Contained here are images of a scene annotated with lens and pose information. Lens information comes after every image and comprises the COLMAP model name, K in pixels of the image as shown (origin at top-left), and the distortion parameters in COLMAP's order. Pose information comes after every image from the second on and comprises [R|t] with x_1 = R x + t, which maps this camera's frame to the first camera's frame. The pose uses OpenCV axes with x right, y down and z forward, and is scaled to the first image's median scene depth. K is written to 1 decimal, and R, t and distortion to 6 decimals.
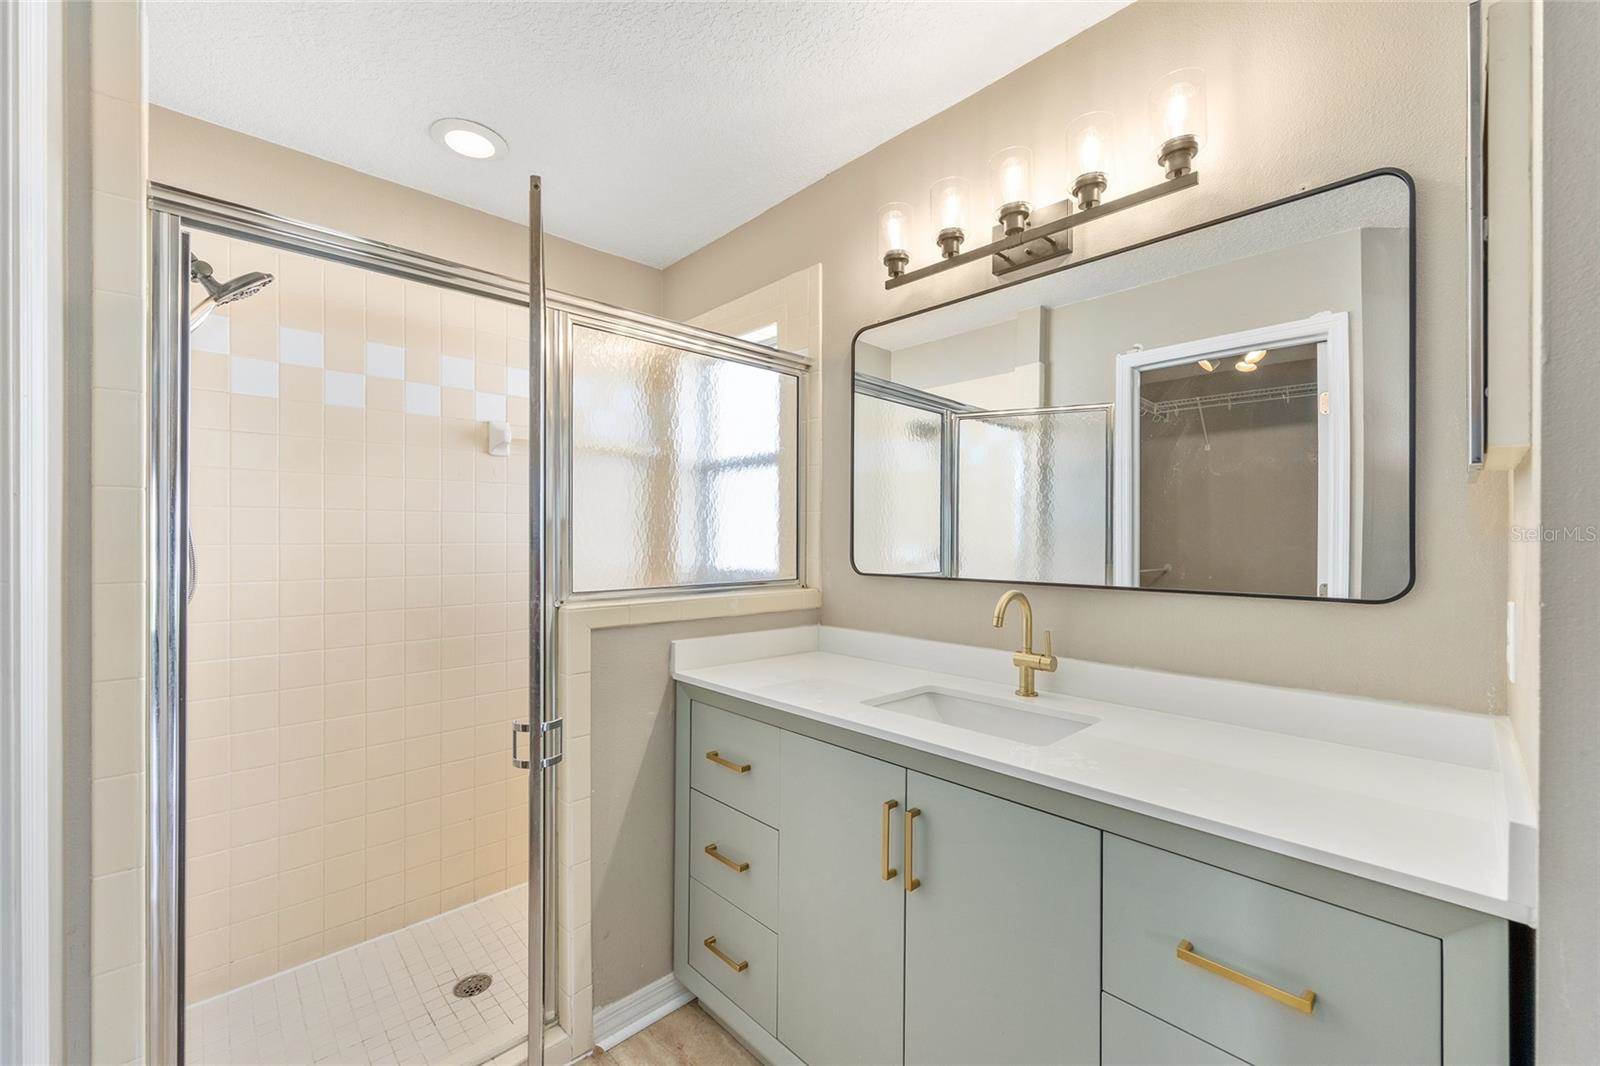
lens RADIAL K [[646.1, 0, 801.0], [0, 646.1, 535.6], [0, 0, 1]] dist [0.000954, 0.000702]
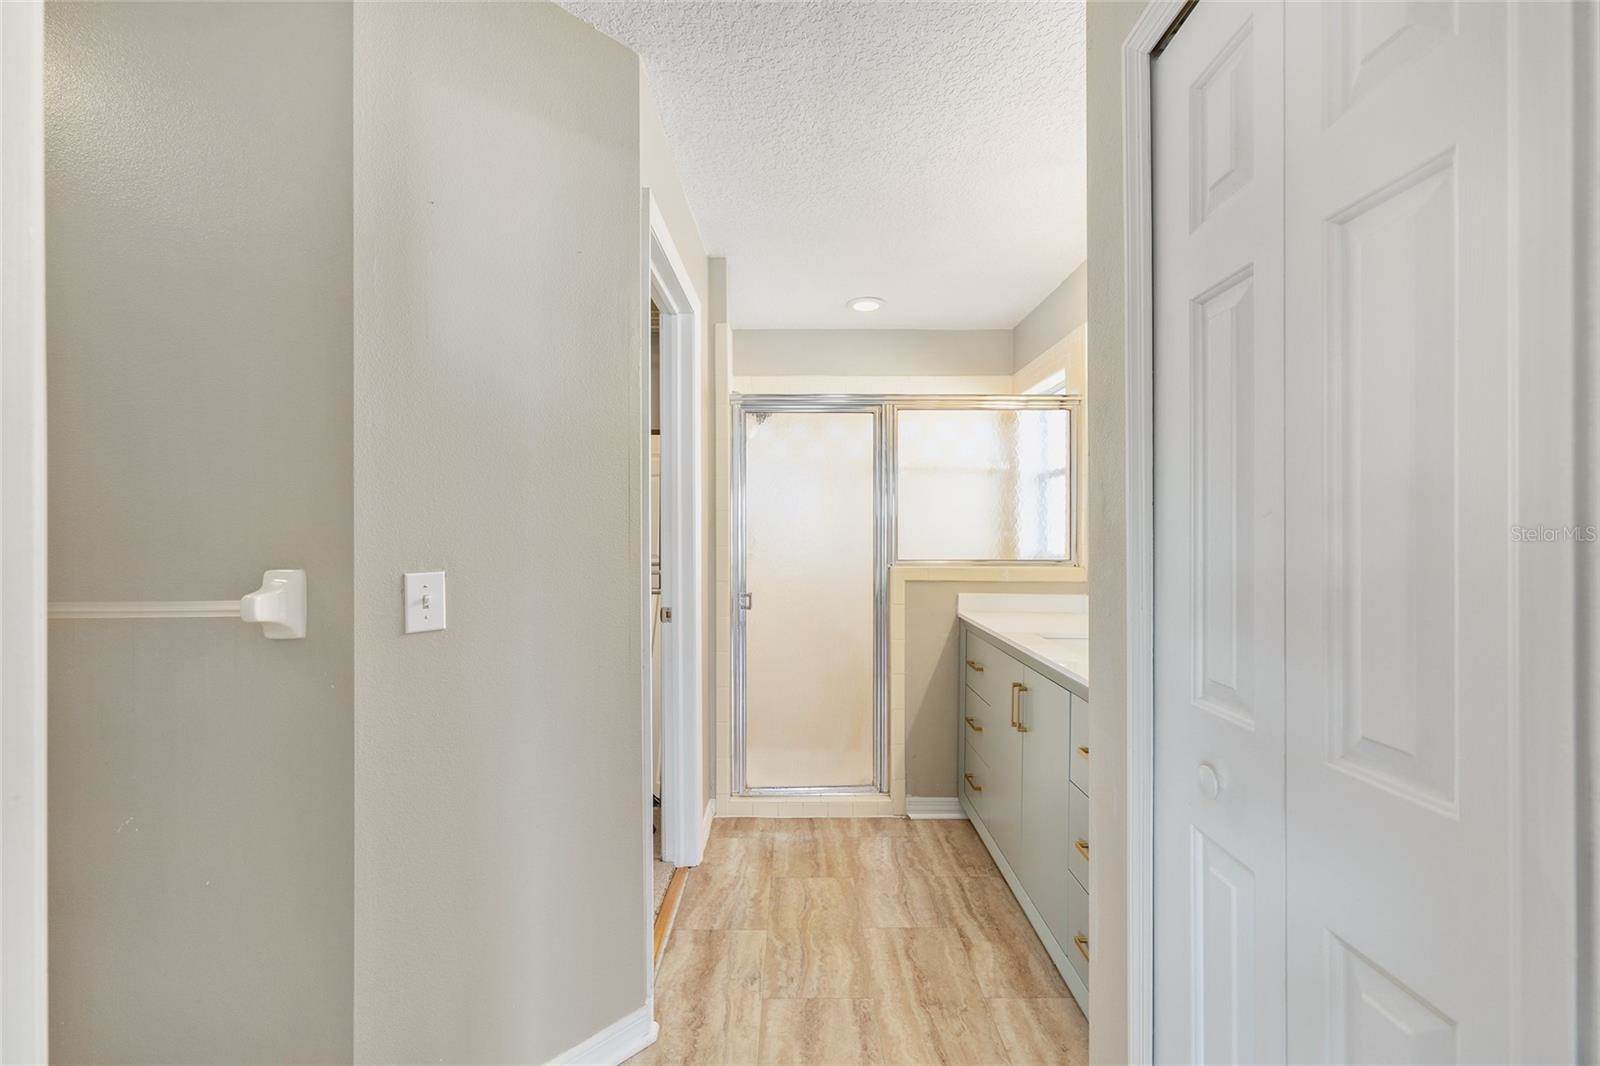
lens RADIAL K [[646.1, 0, 800.2], [0, 646.1, 530.9], [0, 0, 1]] dist [0.000954, 0.000702]
pose [[0.728638, 0.001319, -0.684898, 0.629926], [0.000486, 0.999997, 0.002443, 0.003274], [0.684899, -0.002113, 0.728635, -0.455031]]
